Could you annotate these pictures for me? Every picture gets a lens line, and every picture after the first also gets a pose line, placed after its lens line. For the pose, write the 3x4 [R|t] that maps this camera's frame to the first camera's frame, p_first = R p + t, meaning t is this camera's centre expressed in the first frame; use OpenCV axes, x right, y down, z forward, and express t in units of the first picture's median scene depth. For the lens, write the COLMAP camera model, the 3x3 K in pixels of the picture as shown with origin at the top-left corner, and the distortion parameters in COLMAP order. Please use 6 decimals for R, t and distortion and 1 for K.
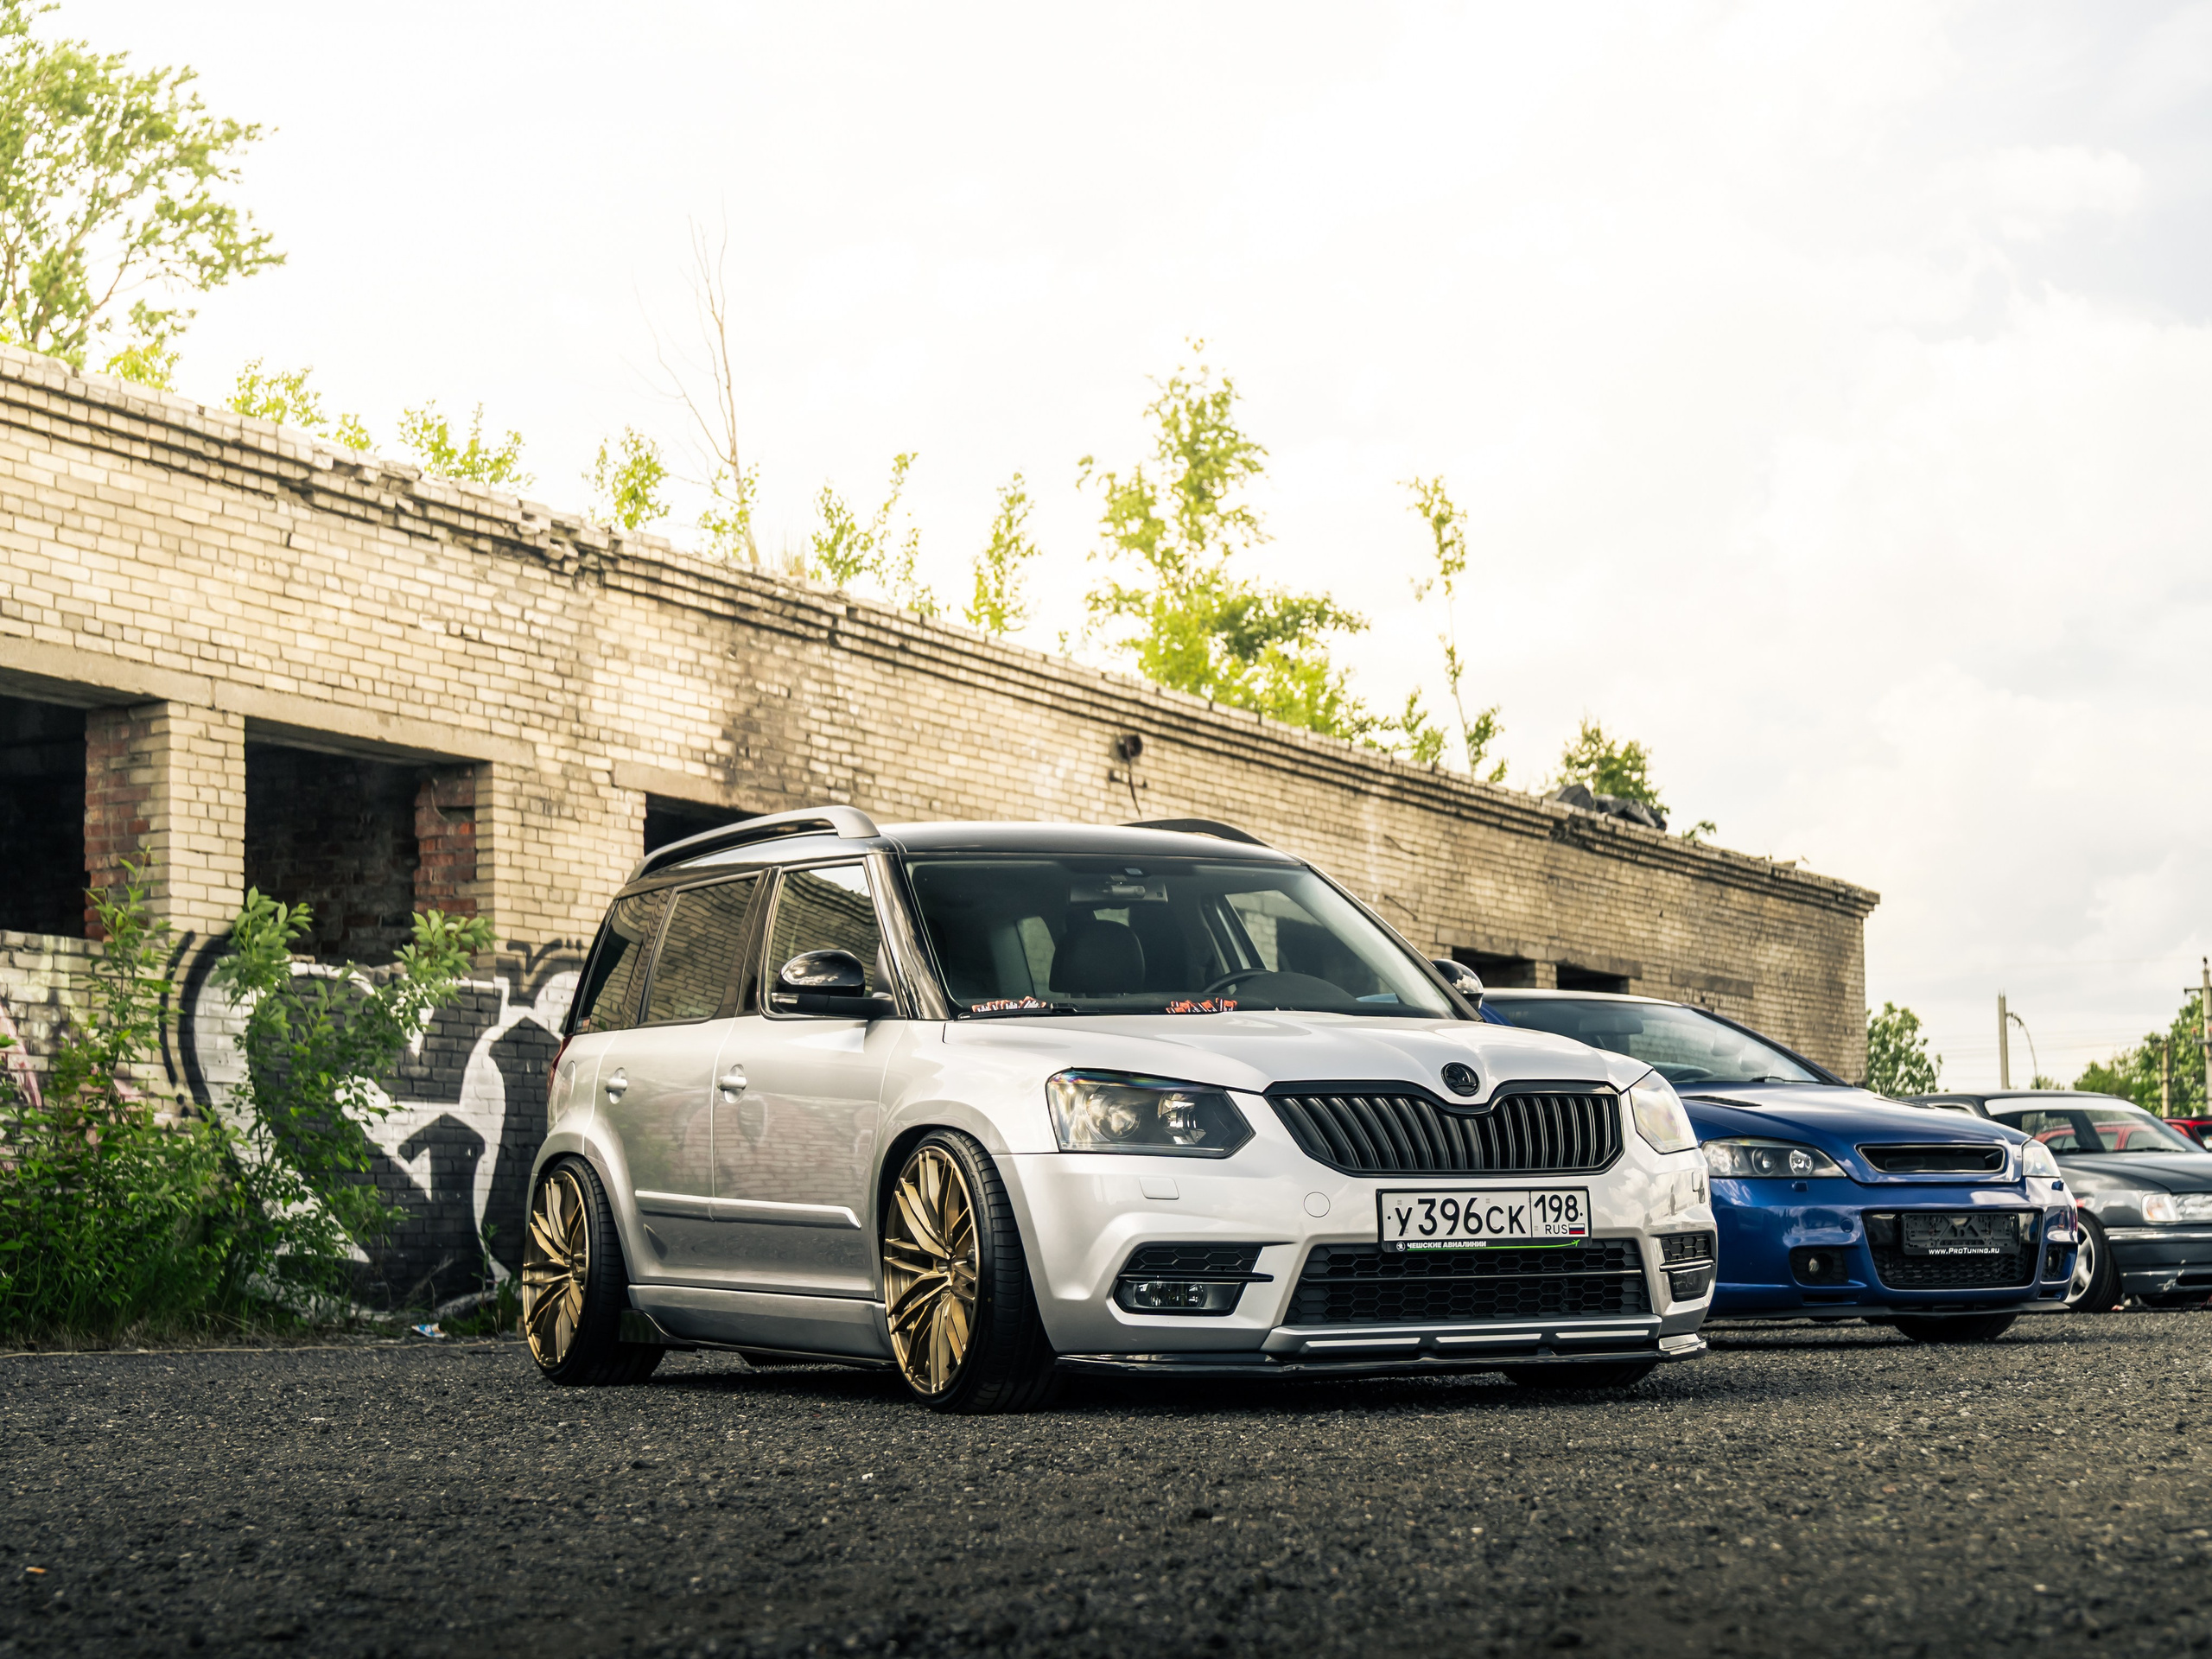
lens RADIAL K [[3797.9, 0, 1103.4], [0, 3797.9, 827.1], [0, 0, 1]] dist [0.050288, 0.000000]
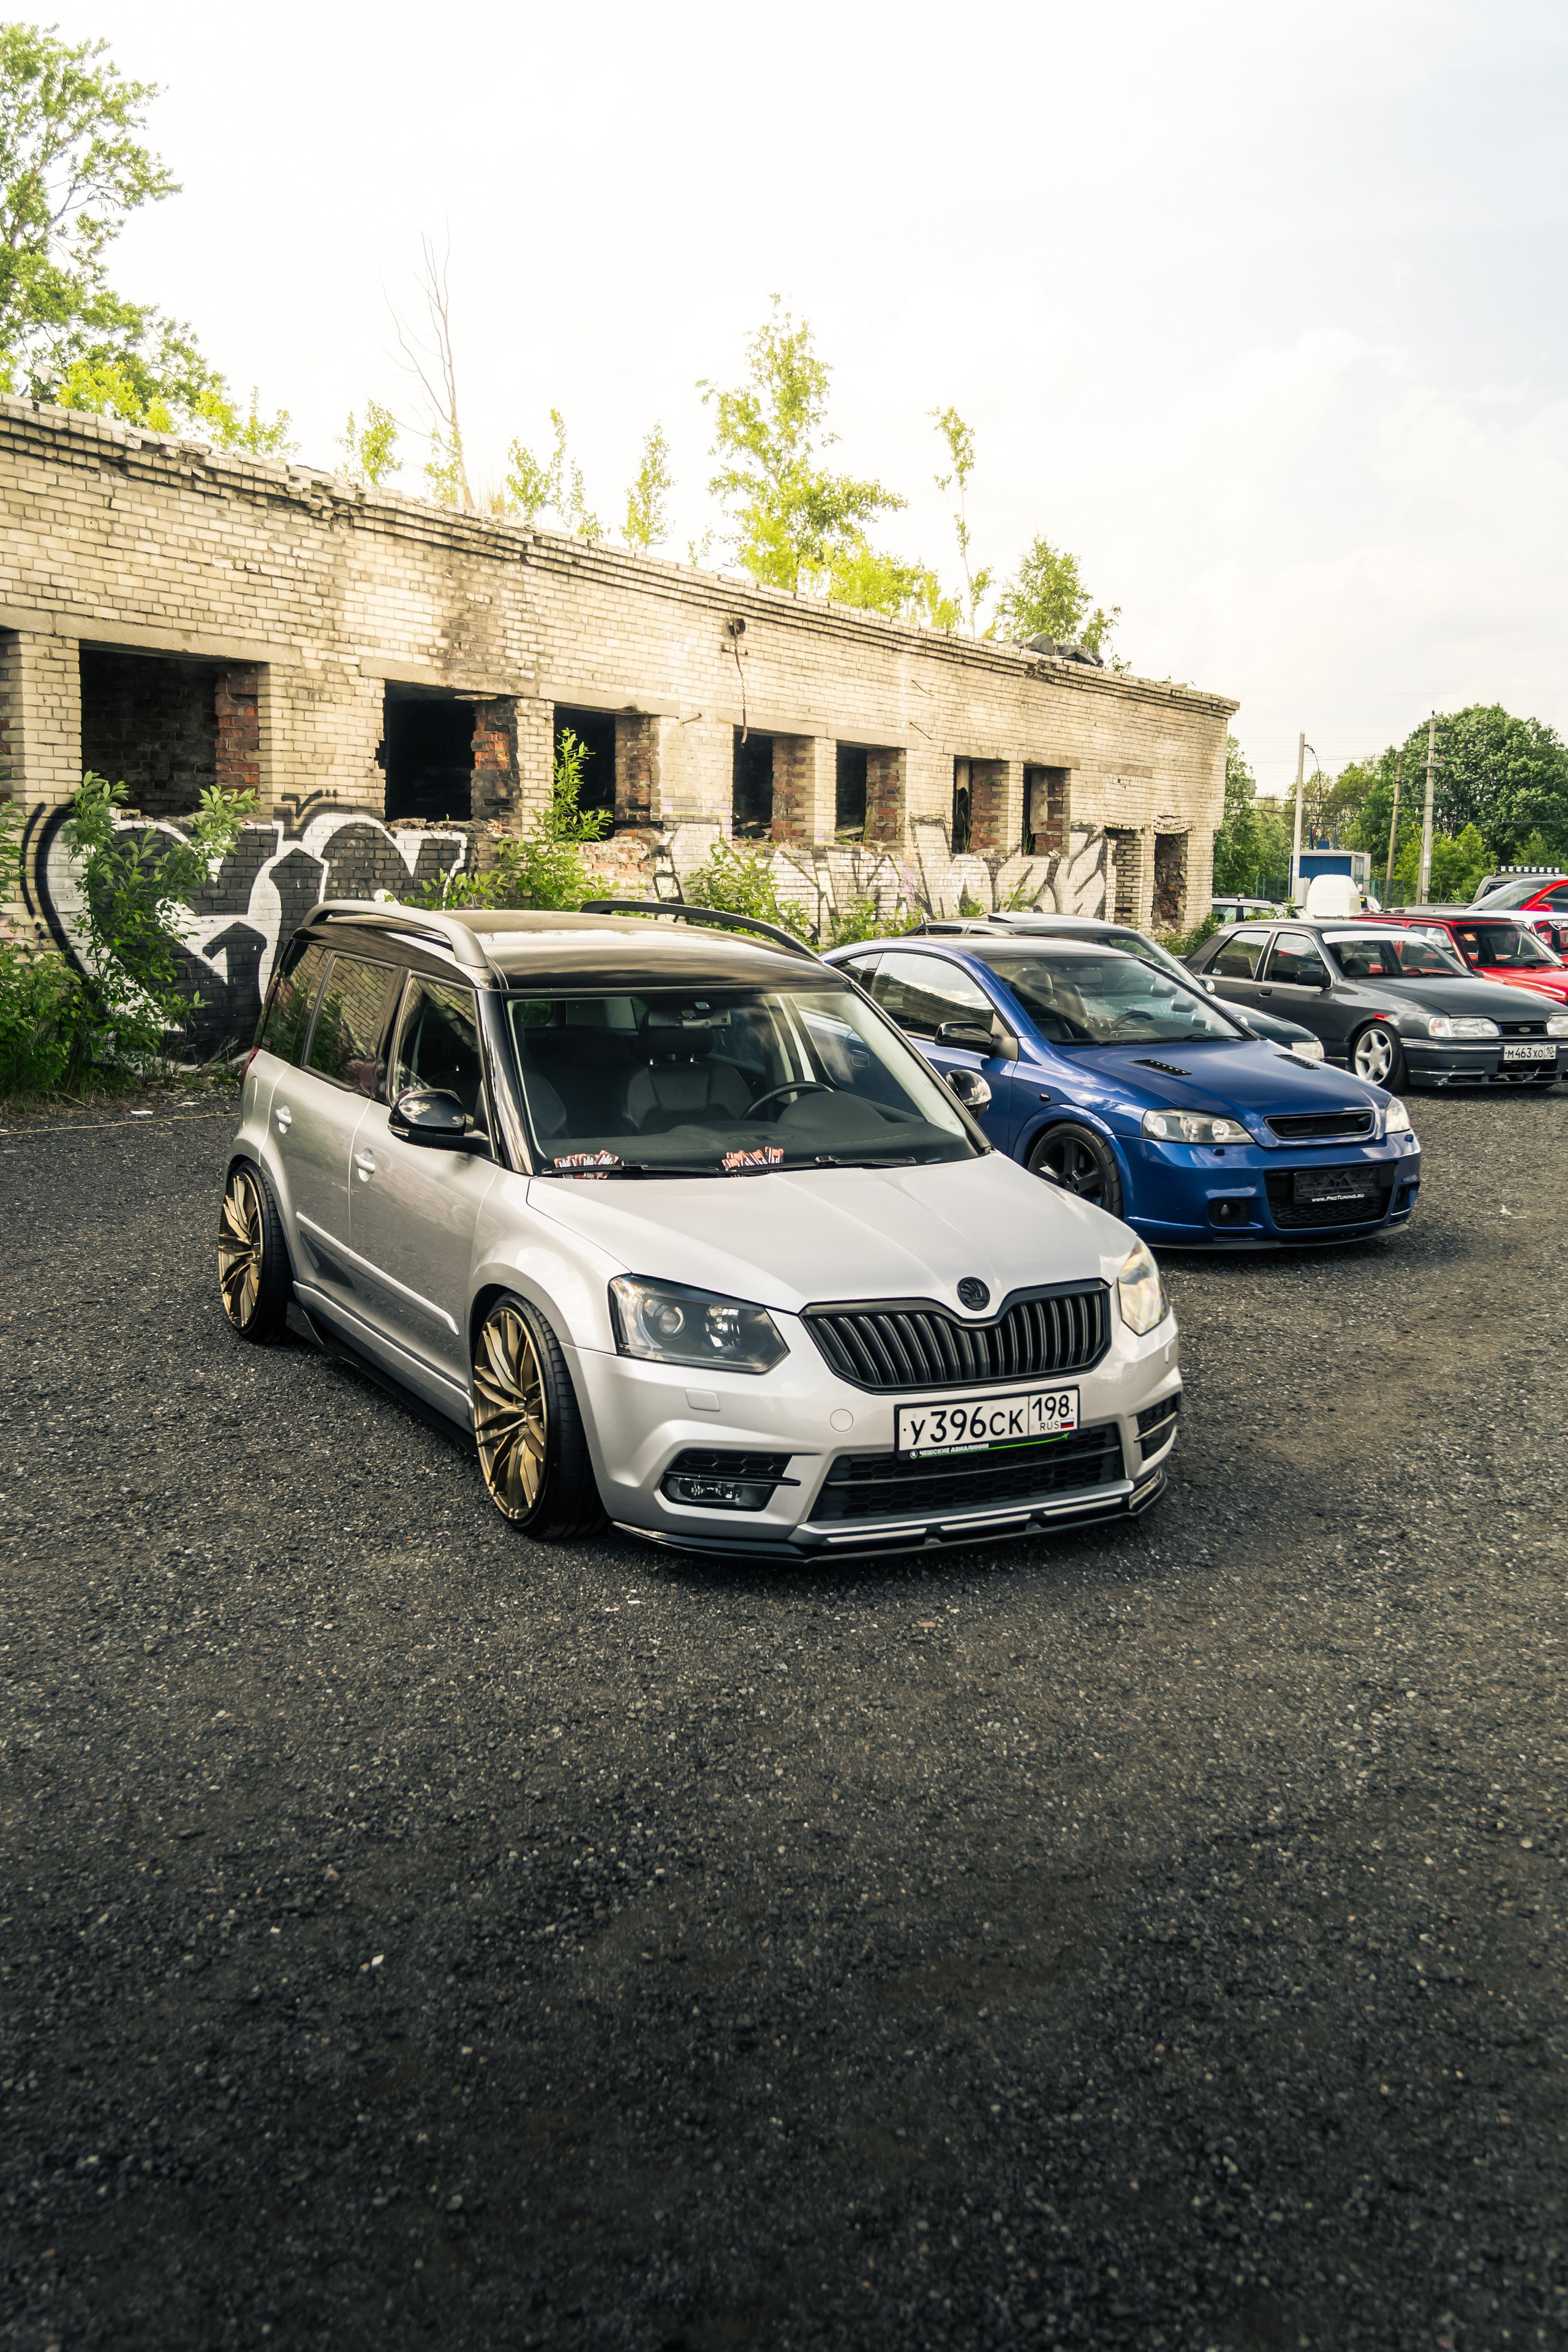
lens RADIAL K [[2338.8, 0, 722.0], [0, 2338.8, 1132.4], [0, 0, 1]] dist [0.016195, 0.000000]
pose [[0.999463, 0.032558, 0.003794, 0.006242], [-0.032533, 0.971154, 0.236224, -0.061447], [0.004006, -0.236220, 0.971691, 0.142327]]
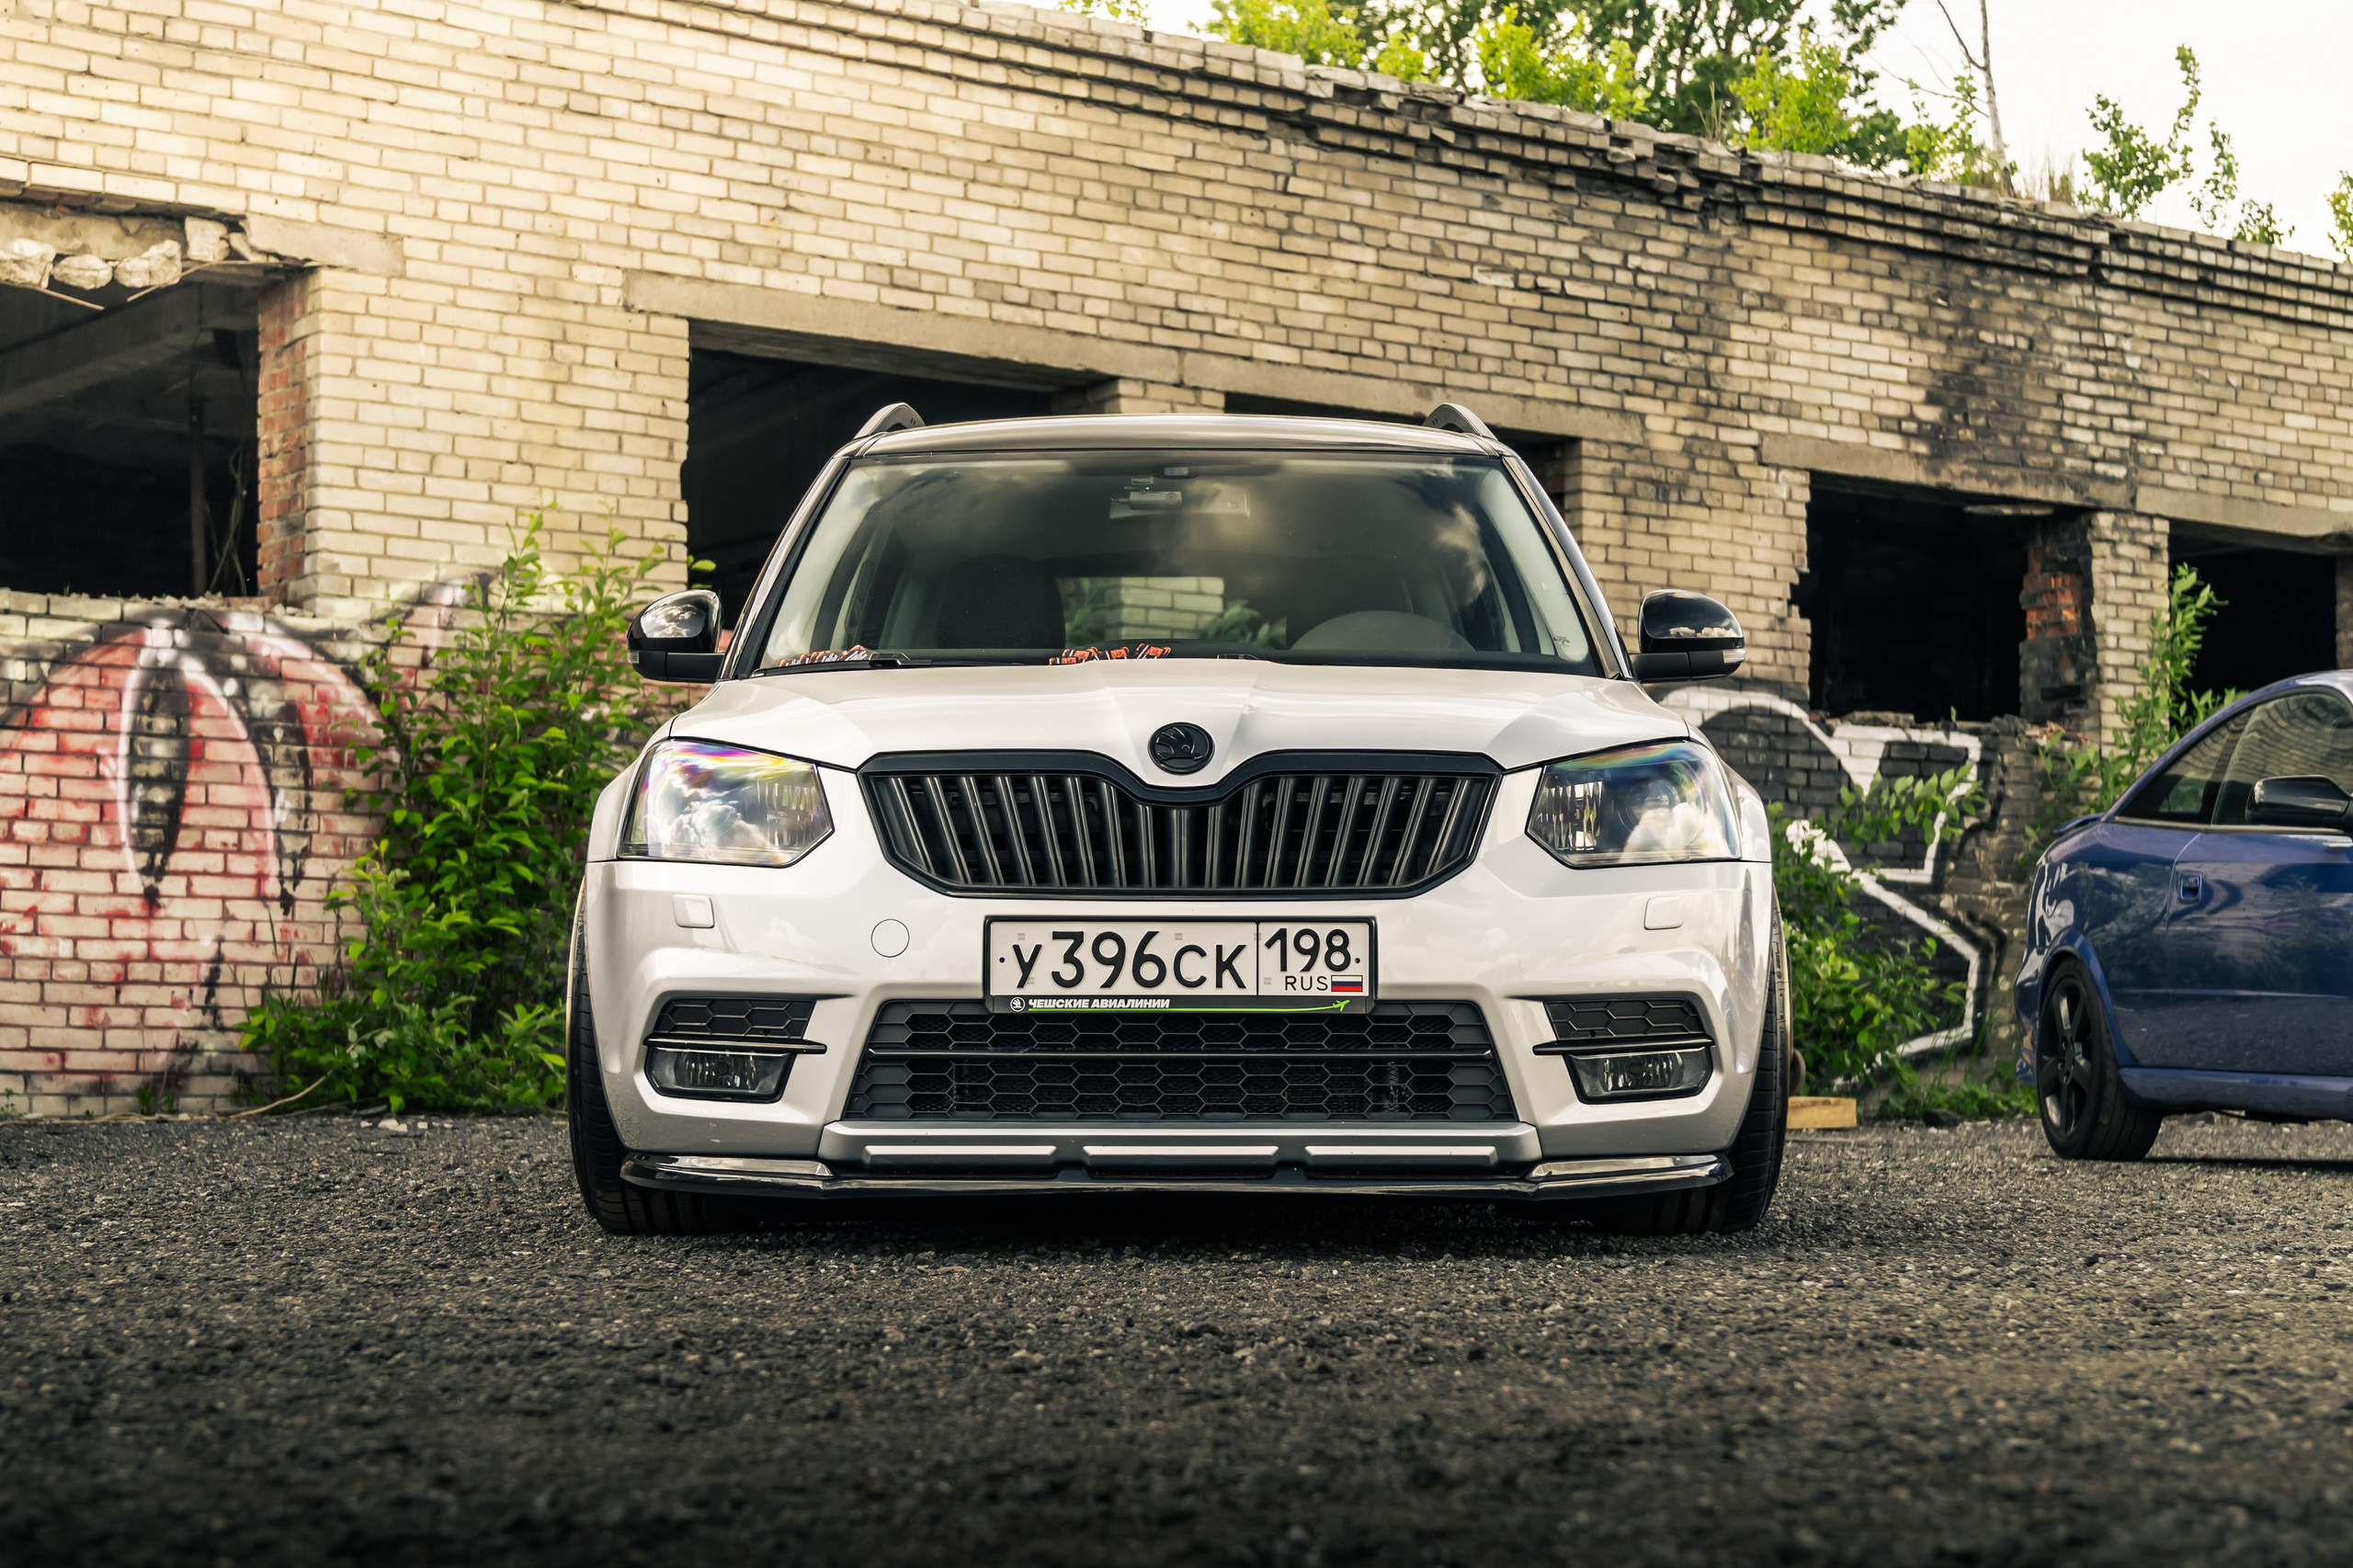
lens RADIAL K [[4028.1, 0, 1204.9], [0, 4028.1, 875.2], [0, 0, 1]] dist [0.025733, 0.000000]
pose [[0.895842, 0.003481, -0.444360, 0.171600], [0.029333, 0.997325, 0.066949, 0.018124], [0.443404, -0.073010, 0.893343, 0.168401]]
